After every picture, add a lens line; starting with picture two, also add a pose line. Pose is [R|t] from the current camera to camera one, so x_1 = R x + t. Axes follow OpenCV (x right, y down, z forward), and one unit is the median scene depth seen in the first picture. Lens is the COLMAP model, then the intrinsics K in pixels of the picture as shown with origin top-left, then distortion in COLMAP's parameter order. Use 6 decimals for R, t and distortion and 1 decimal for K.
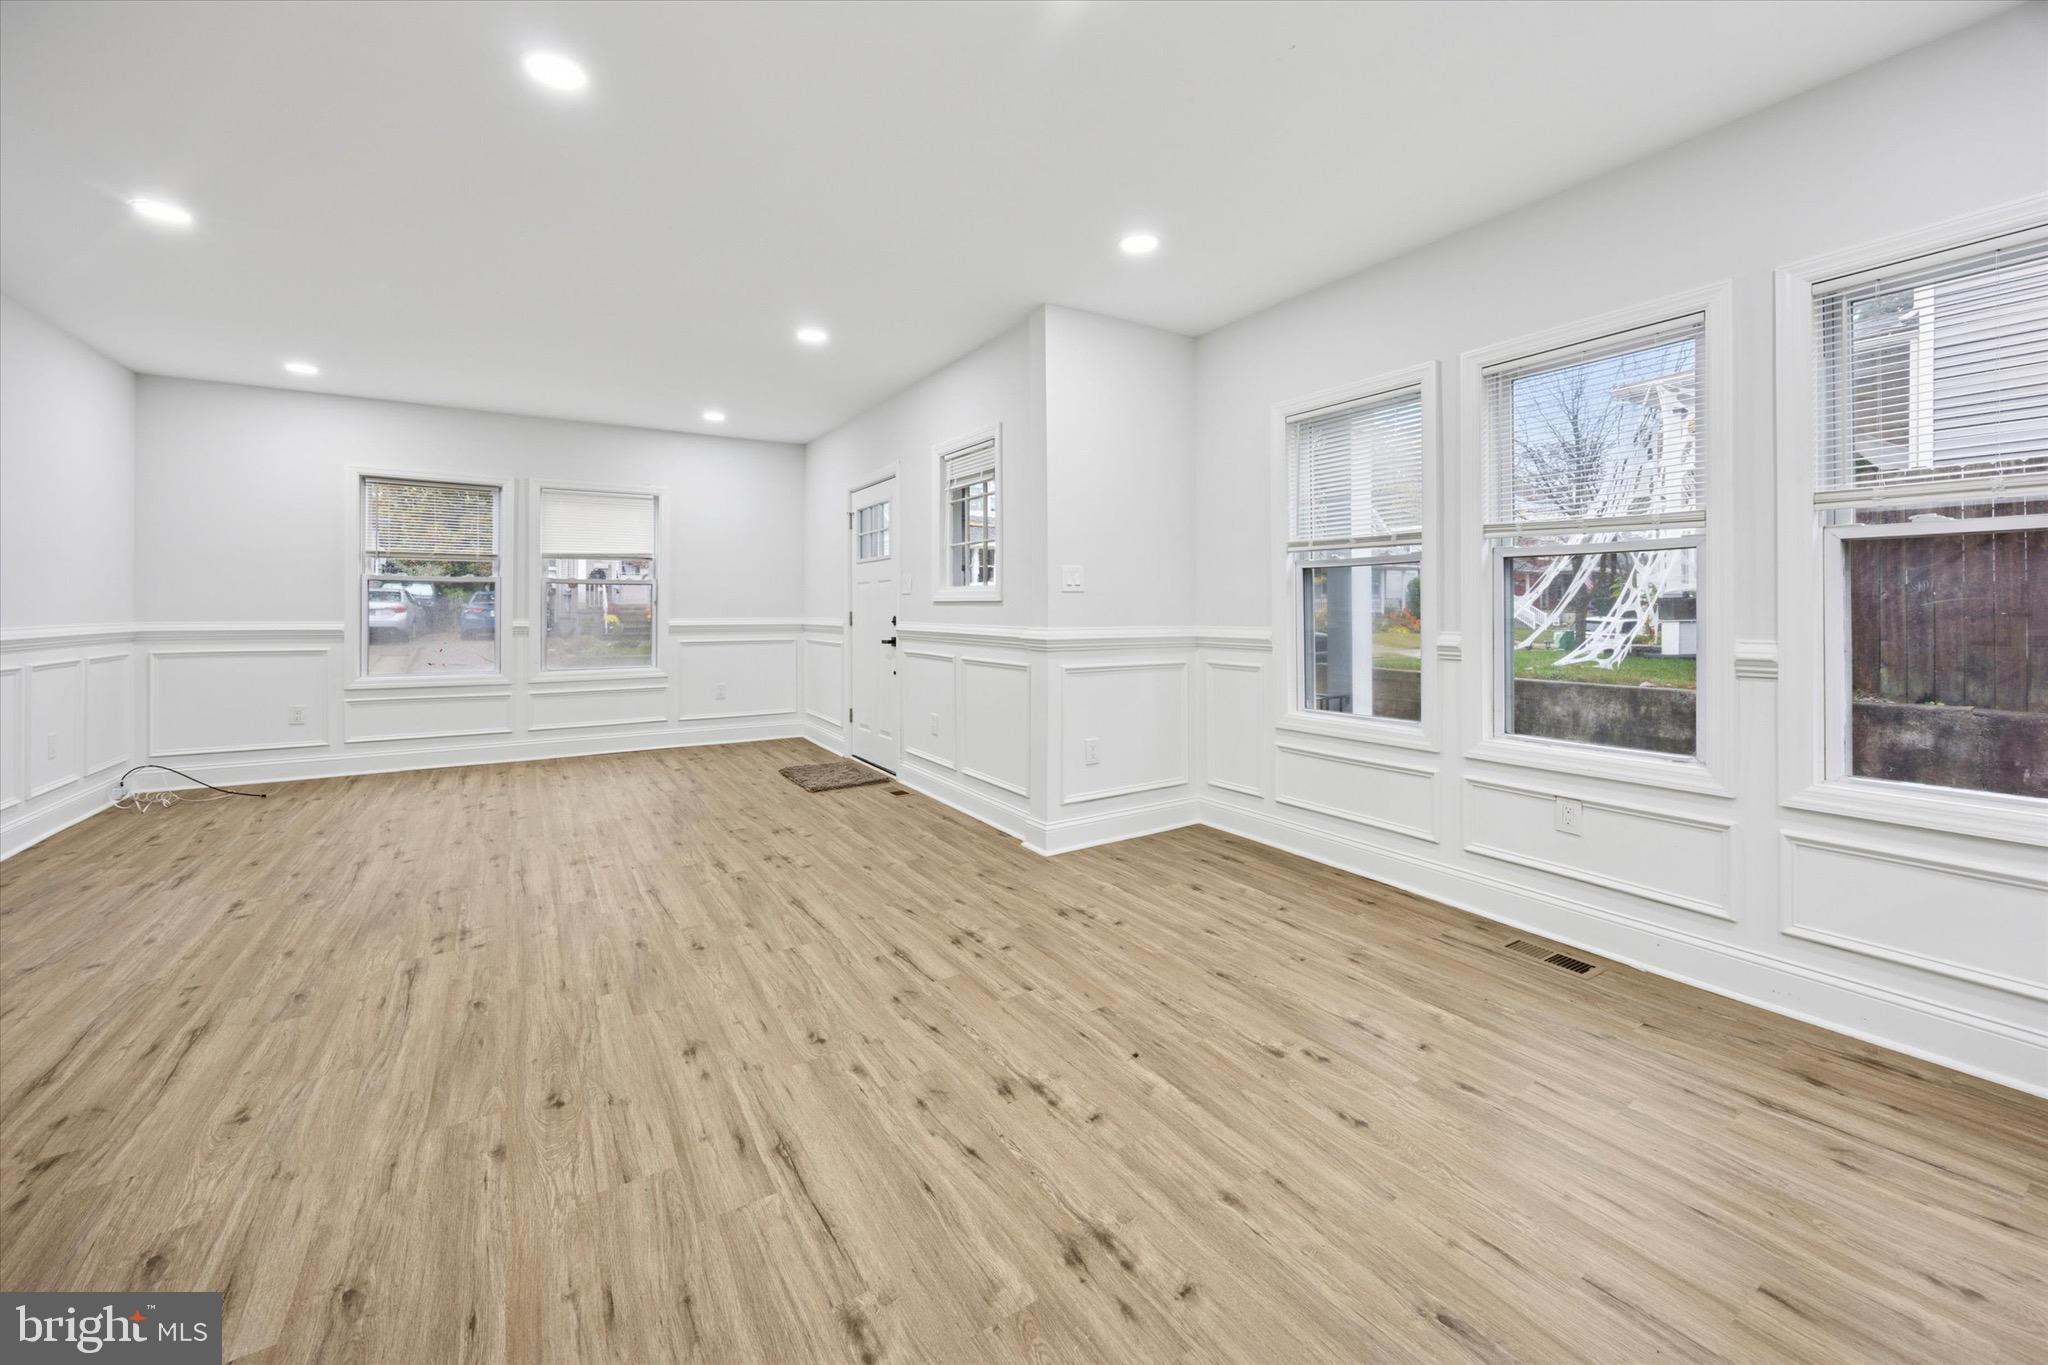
lens RADIAL K [[824.1, 0, 1028.0], [0, 824.1, 602.0], [0, 0, 1]] dist [-0.000624, -0.000168]
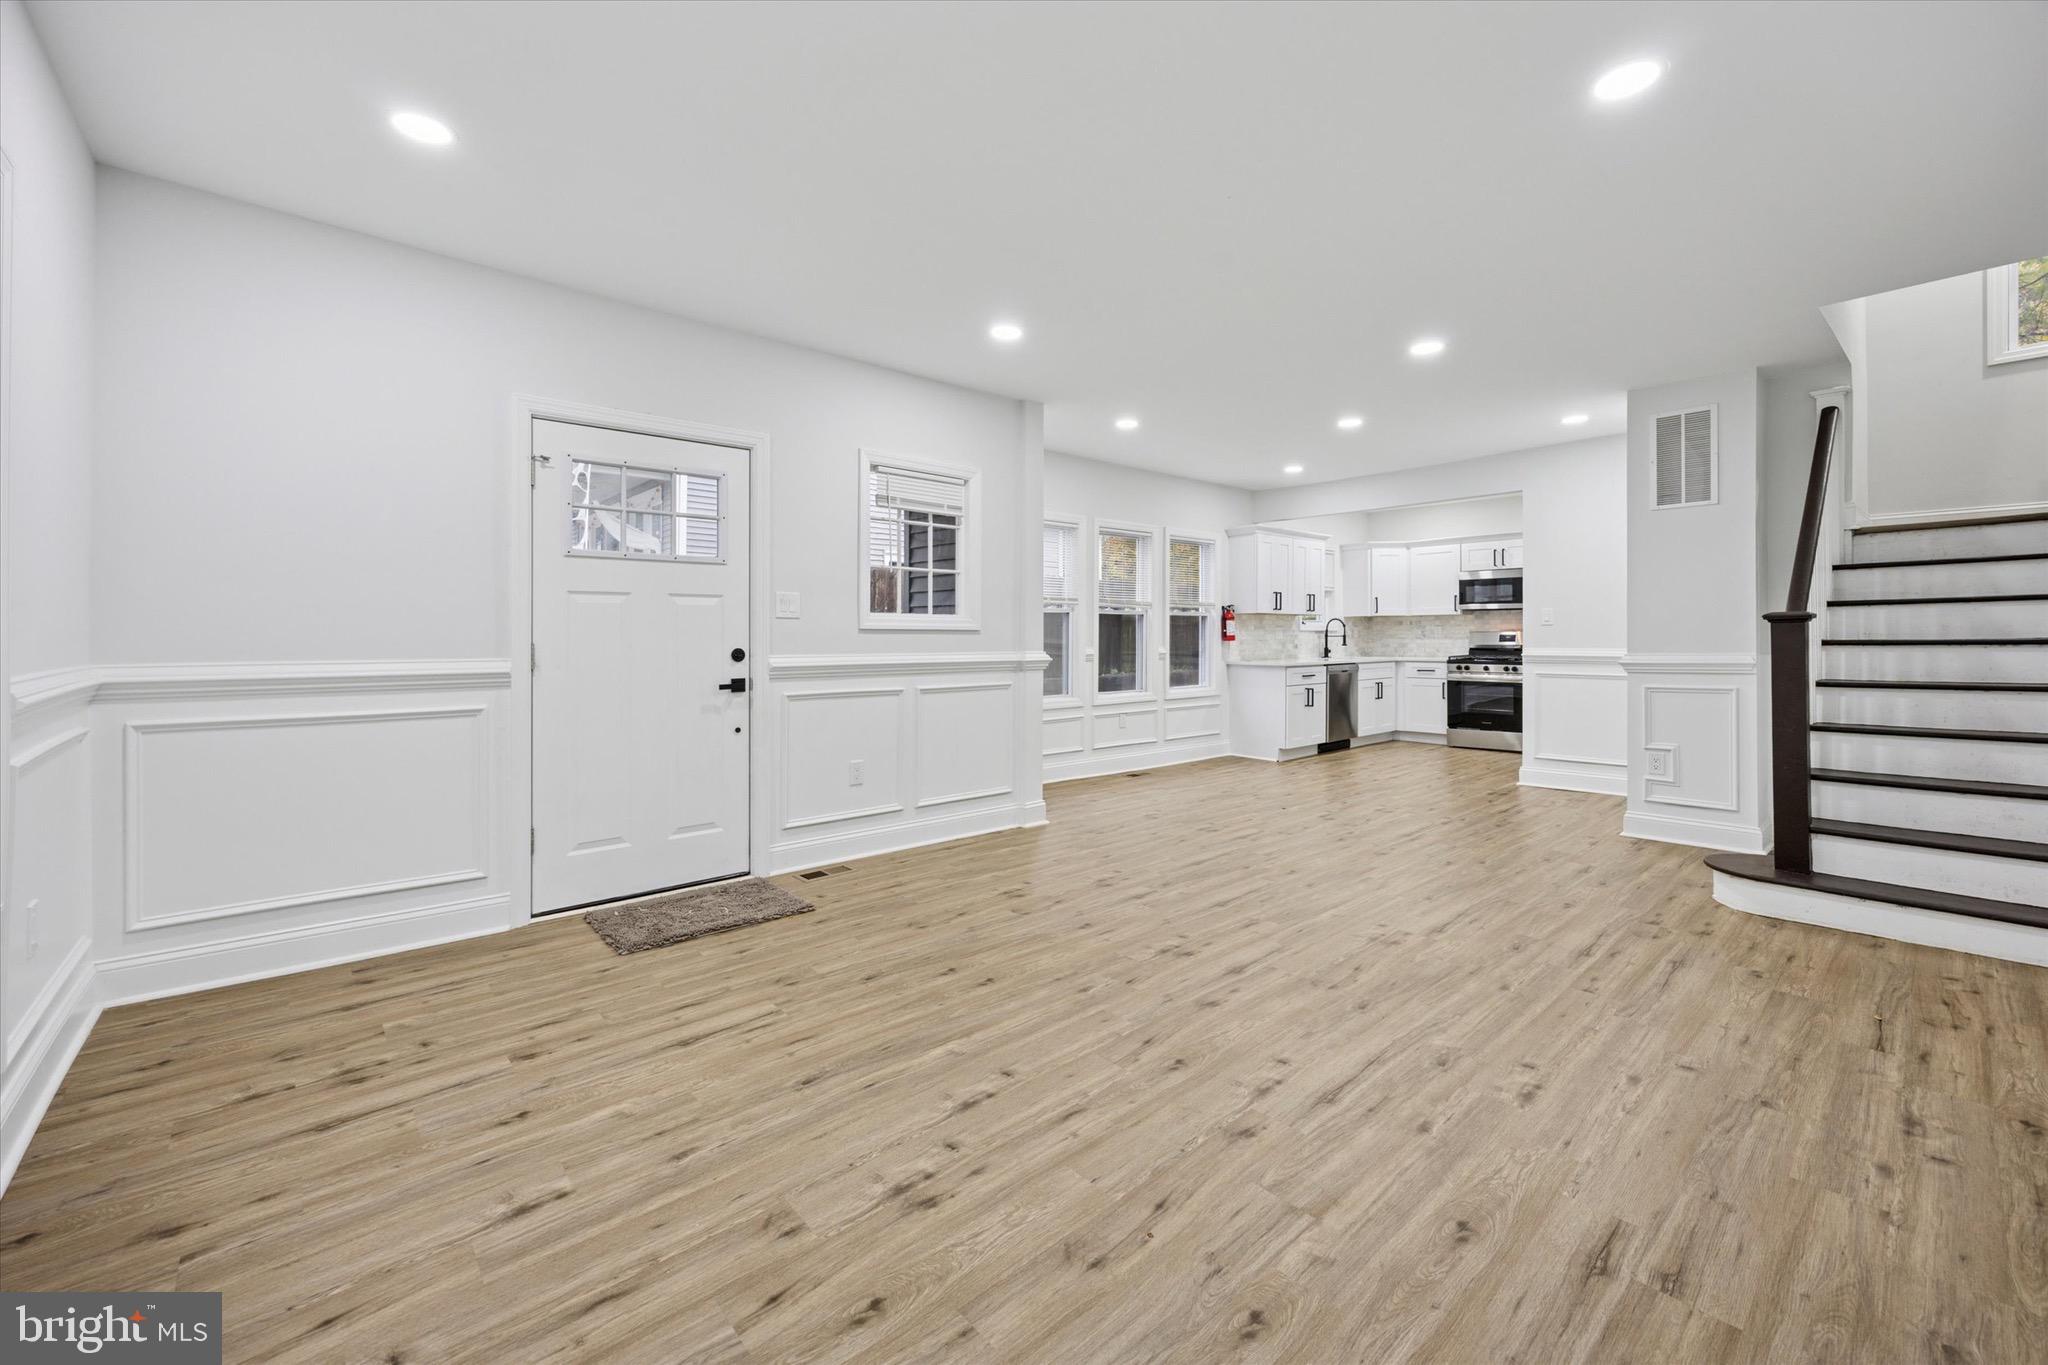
lens RADIAL K [[826.3, 0, 1015.7], [0, 826.3, 639.8], [0, 0, 1]] dist [-0.000758, -0.000004]
pose [[-0.164542, -0.007765, 0.986340, -1.498101], [-0.007163, 0.999952, 0.006677, 0.004525], [-0.986344, -0.005966, -0.164590, 1.471251]]
